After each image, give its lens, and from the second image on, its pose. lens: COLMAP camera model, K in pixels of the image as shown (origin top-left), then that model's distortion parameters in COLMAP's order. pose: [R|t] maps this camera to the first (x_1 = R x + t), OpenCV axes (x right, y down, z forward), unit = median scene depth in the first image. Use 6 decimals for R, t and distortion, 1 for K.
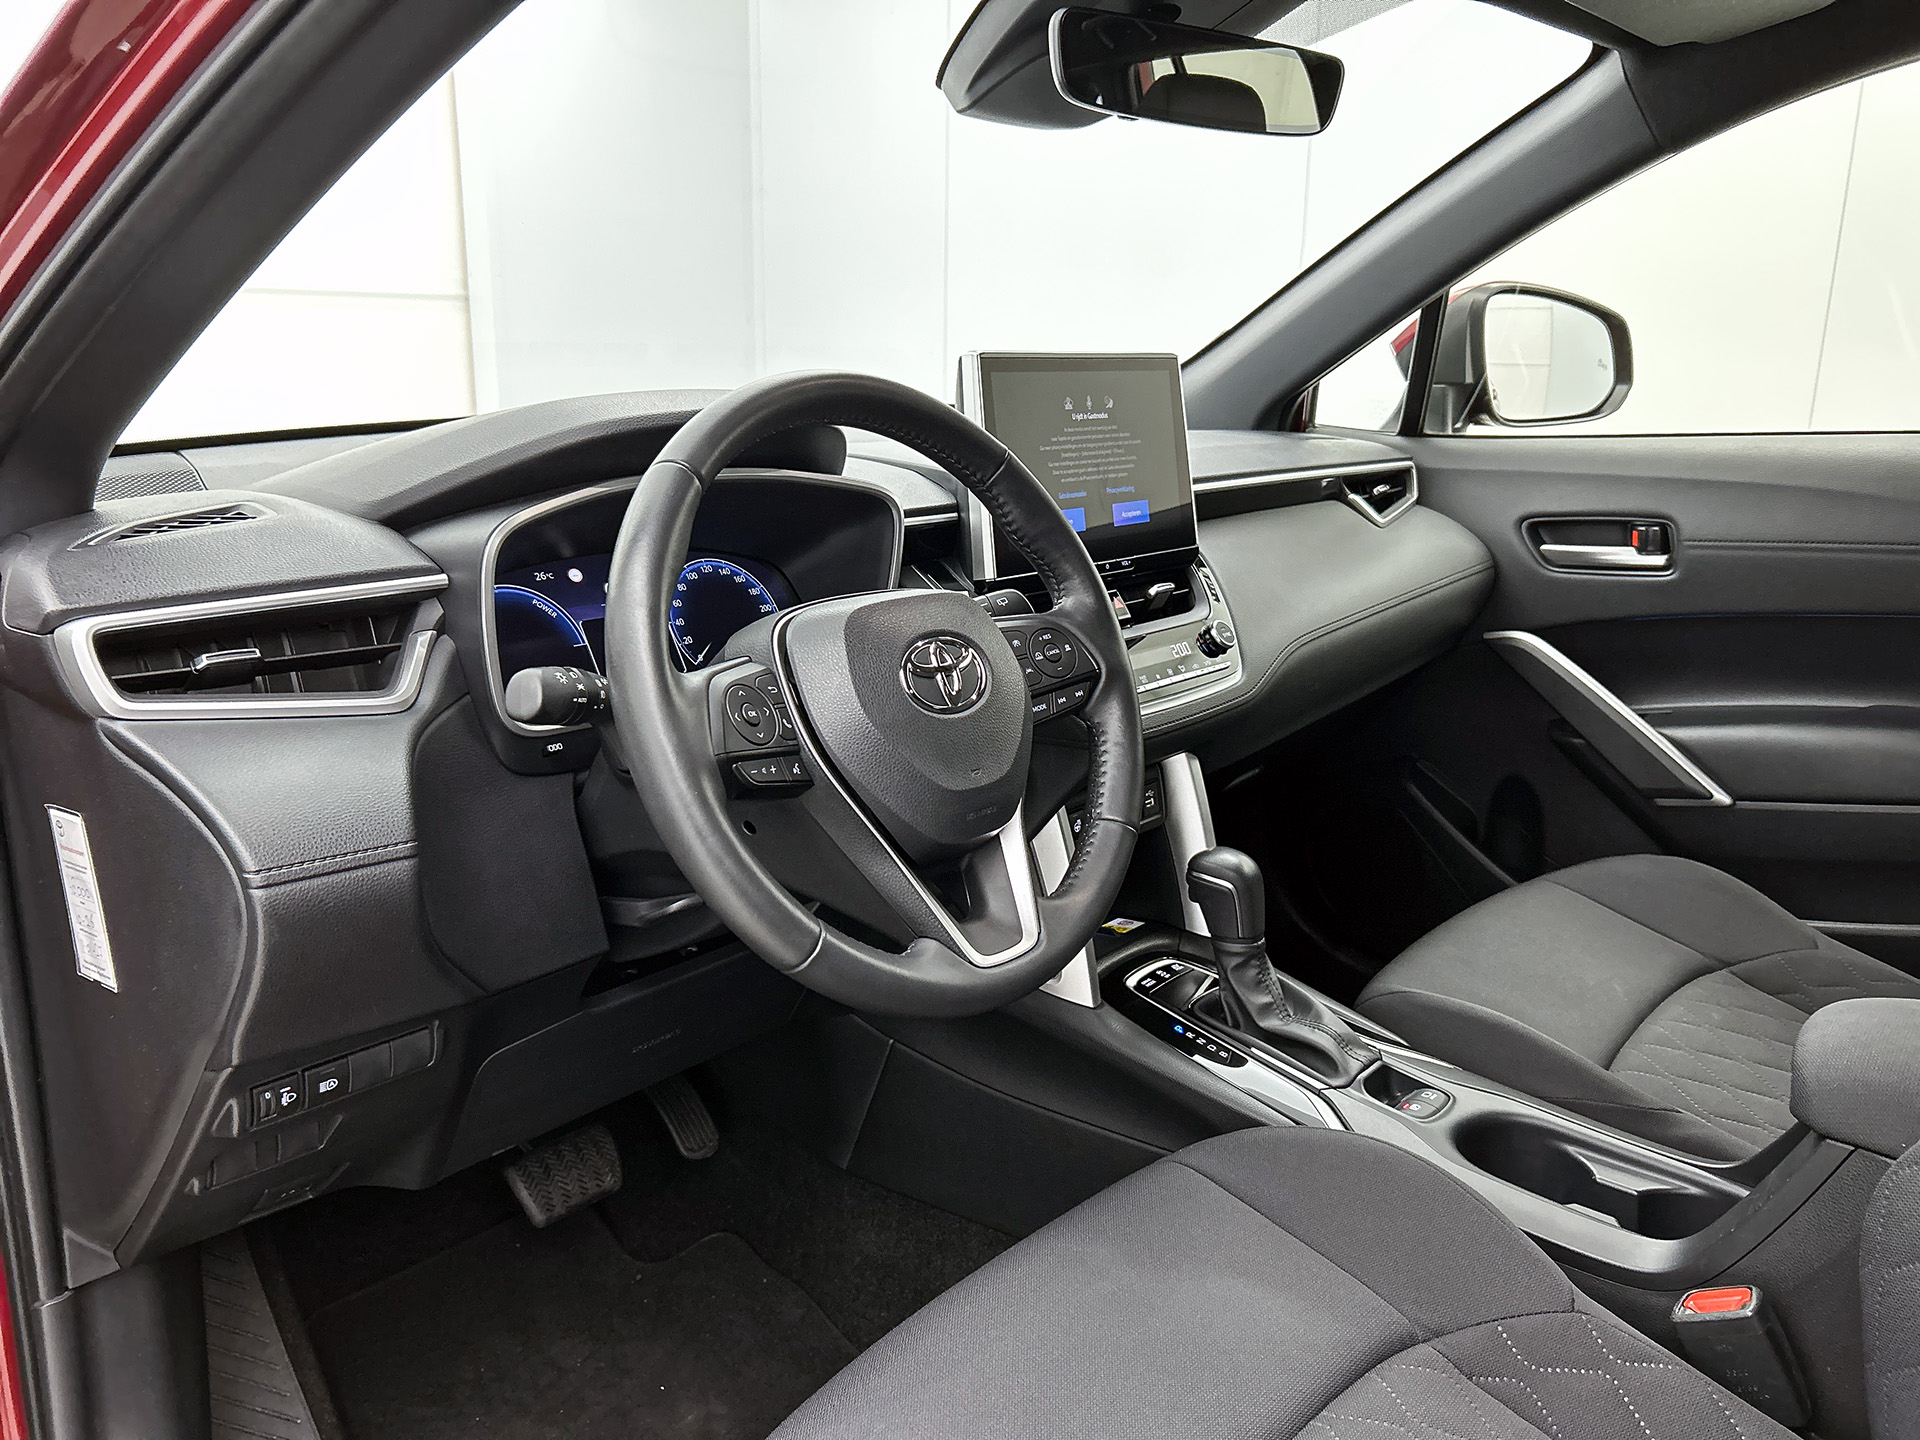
lens RADIAL K [[1465.7, 0, 973.9], [0, 1465.7, 714.2], [0, 0, 1]] dist [-0.013761, -0.002953]
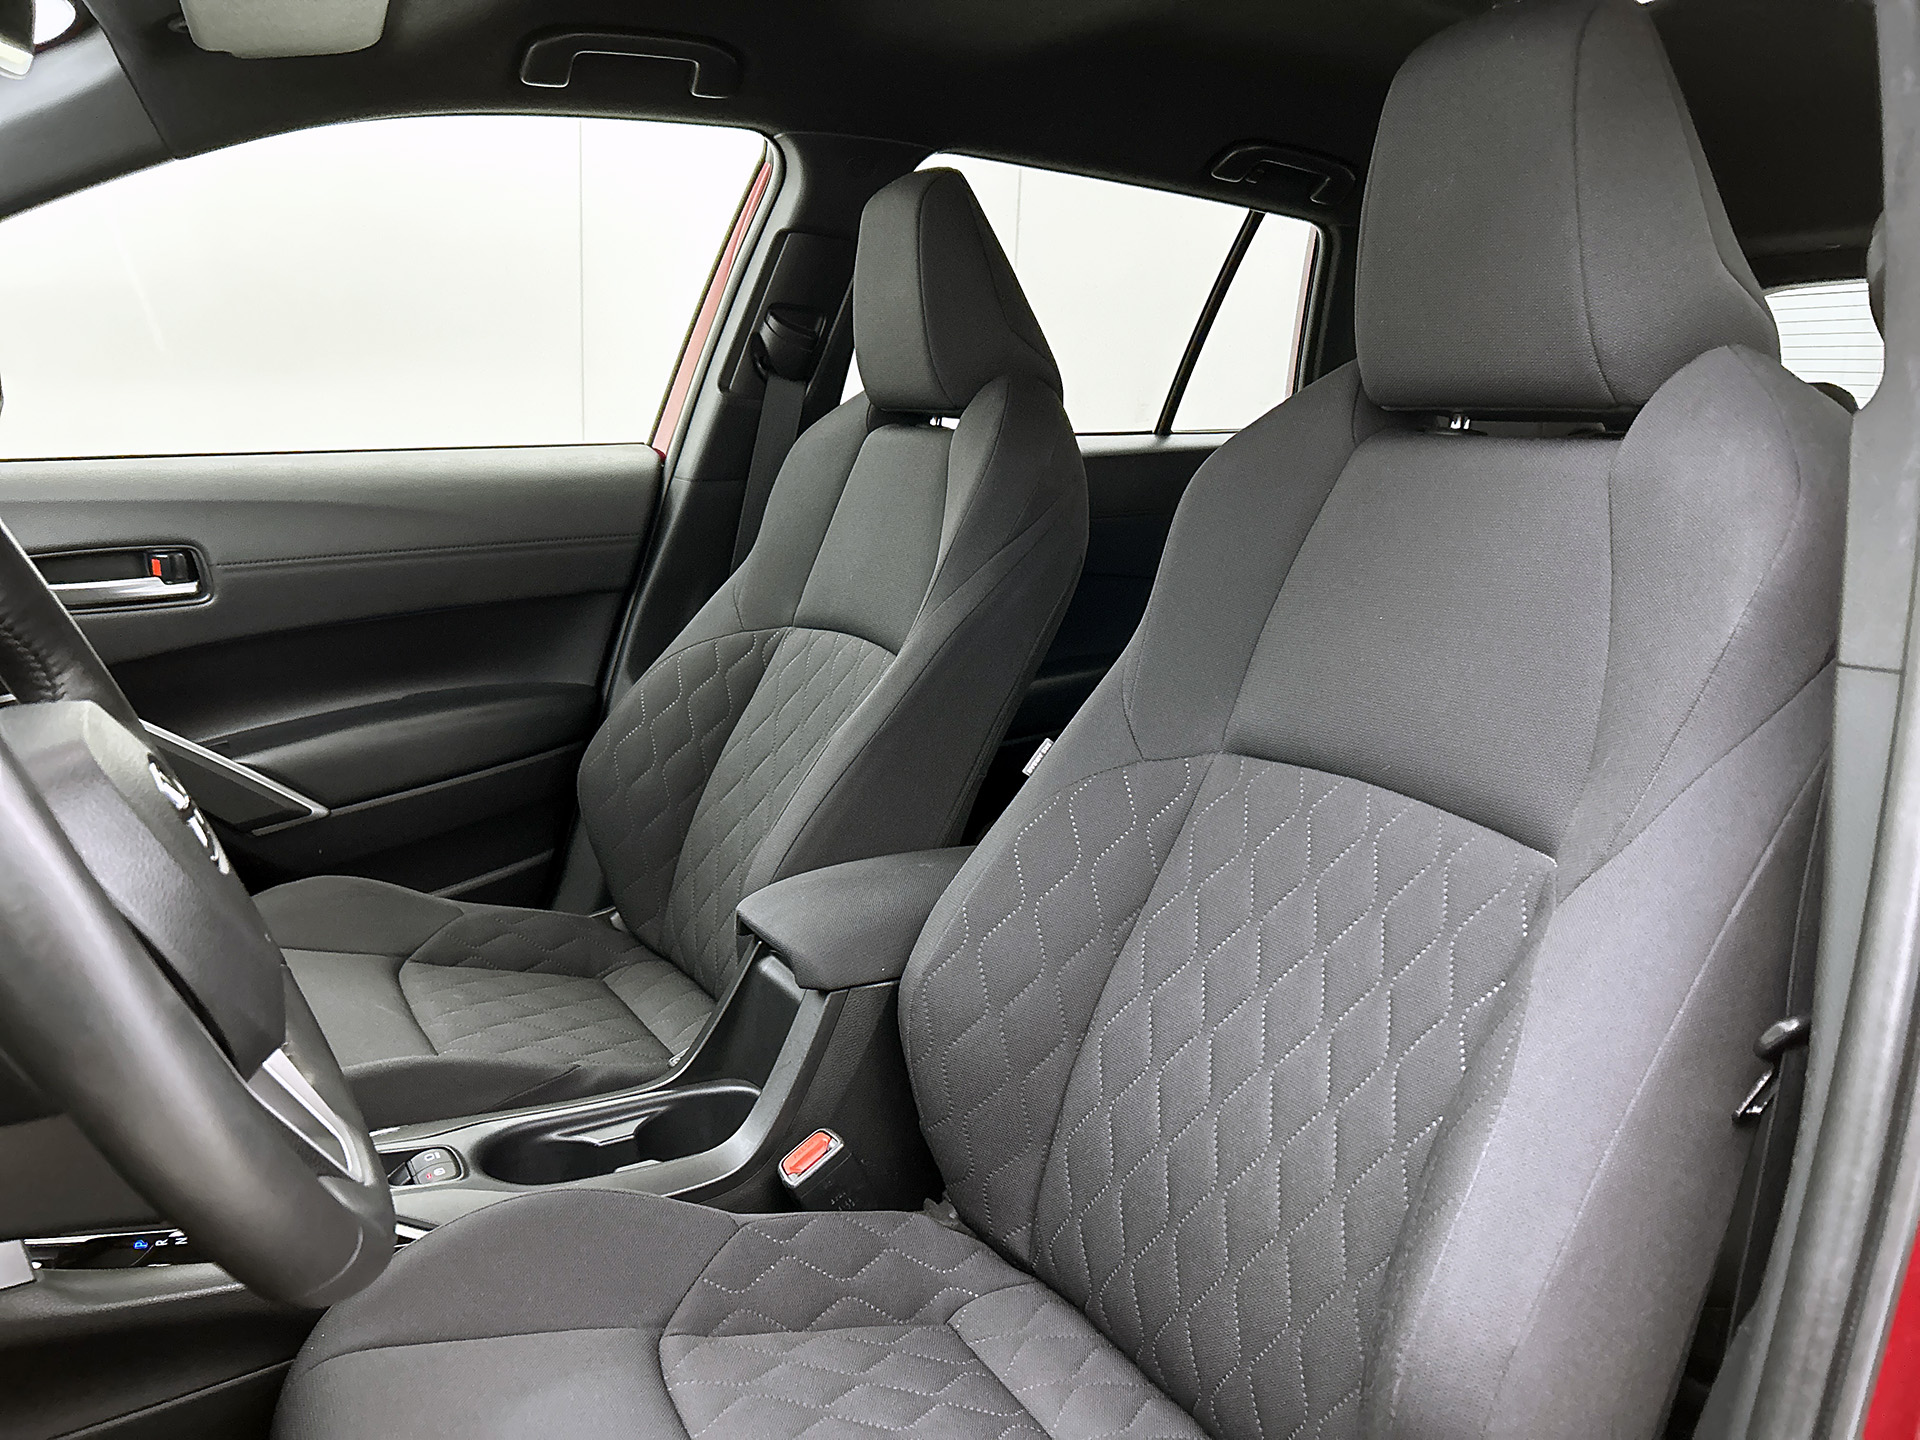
lens RADIAL K [[1465.7, 0, 967.6], [0, 1465.7, 714.3], [0, 0, 1]] dist [-0.013761, -0.002953]
pose [[0.265955, -0.174871, 0.947992, -0.320514], [0.190798, 0.973503, 0.126050, -0.049831], [-0.944915, 0.147352, 0.292273, 0.264440]]
